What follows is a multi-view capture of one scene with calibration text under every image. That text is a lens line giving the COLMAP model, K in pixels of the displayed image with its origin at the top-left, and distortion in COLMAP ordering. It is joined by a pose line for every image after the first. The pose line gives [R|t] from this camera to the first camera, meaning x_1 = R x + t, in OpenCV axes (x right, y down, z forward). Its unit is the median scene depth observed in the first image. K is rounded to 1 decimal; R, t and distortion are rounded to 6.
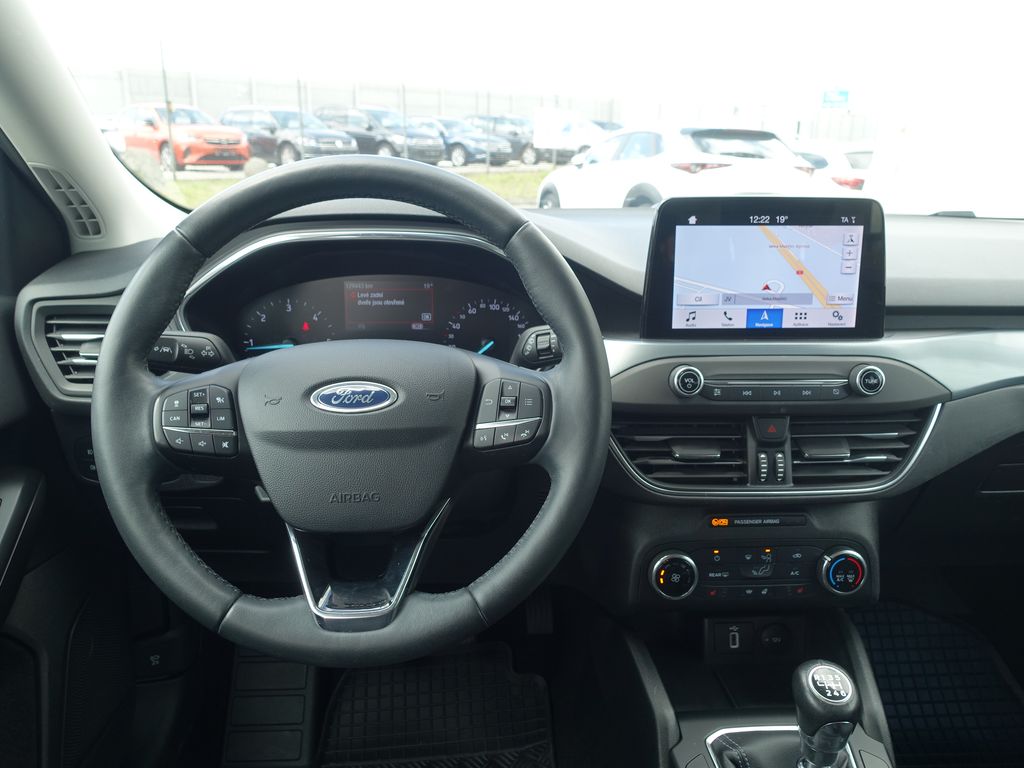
lens RADIAL K [[783.2, 0, 515.4], [0, 783.2, 377.9], [0, 0, 1]] dist [-0.012888, 0.008107]
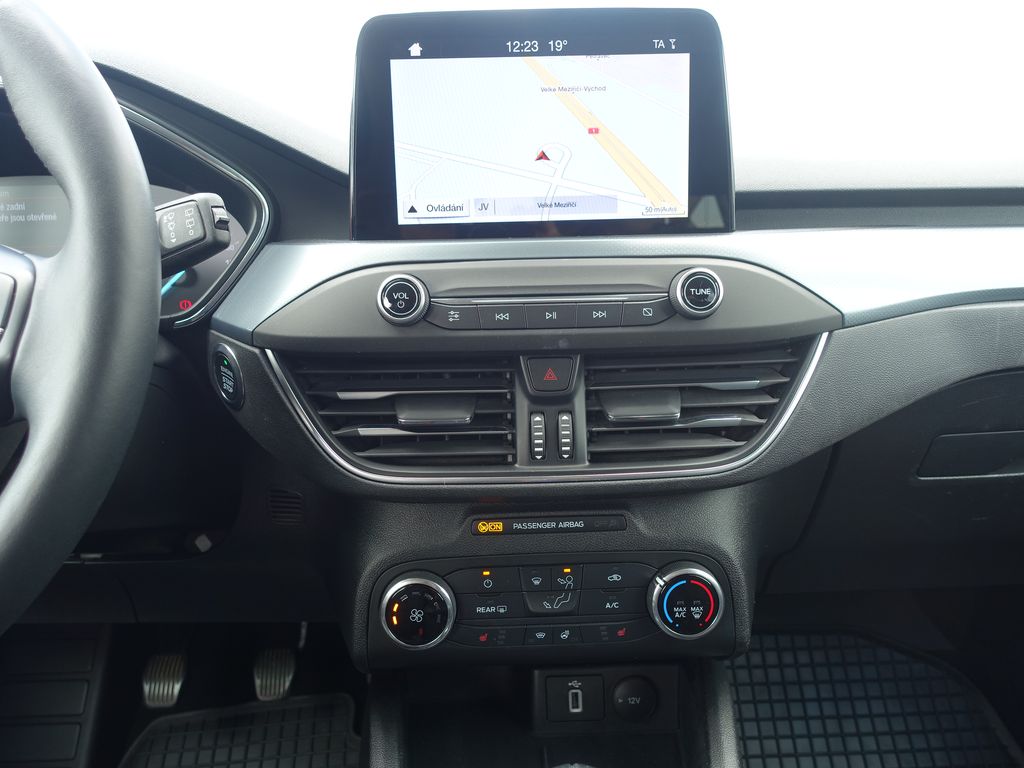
lens RADIAL K [[783.2, 0, 514.9], [0, 783.2, 378.9], [0, 0, 1]] dist [-0.012888, 0.008107]
pose [[0.999349, -0.021921, -0.028663, 0.313135], [0.021051, 0.999319, -0.030299, 0.085393], [0.029308, 0.029676, 0.999130, 0.365646]]
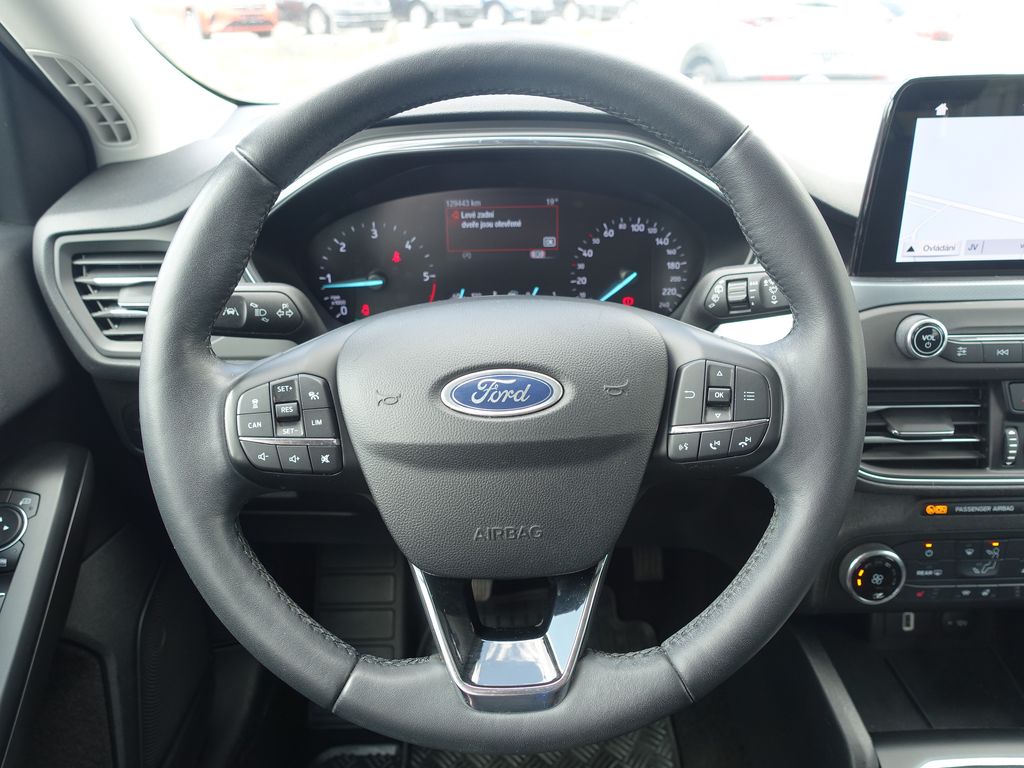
lens RADIAL K [[783.2, 0, 513.5], [0, 783.2, 377.4], [0, 0, 1]] dist [-0.012888, 0.008107]
pose [[0.998578, -0.004796, -0.053094, -0.122486], [0.013188, 0.987213, 0.158863, -0.077868], [0.051654, -0.159337, 0.985872, 0.238256]]
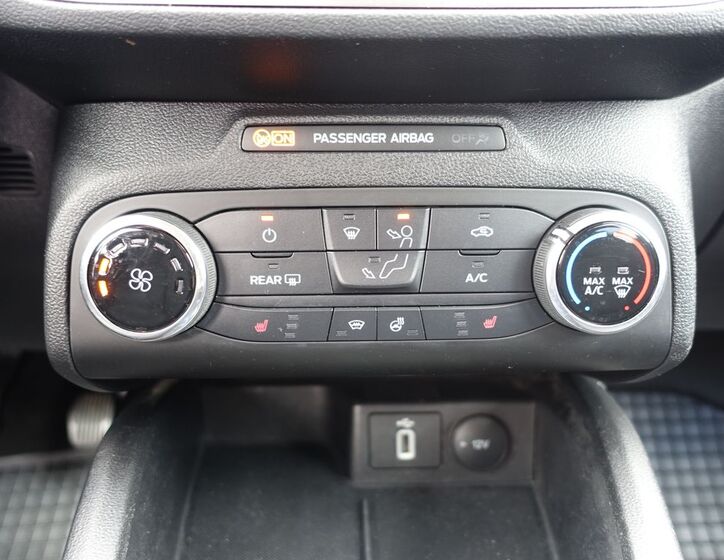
lens RADIAL K [[592.0, 0, 363.0], [0, 592.0, 266.3], [0, 0, 1]] dist [-0.012216, 0.007146]
pose [[0.999848, 0.000523, -0.017408, 0.319726], [0.000221, 0.999087, 0.042722, 0.241599], [0.017414, -0.042720, 0.998935, 0.737661]]
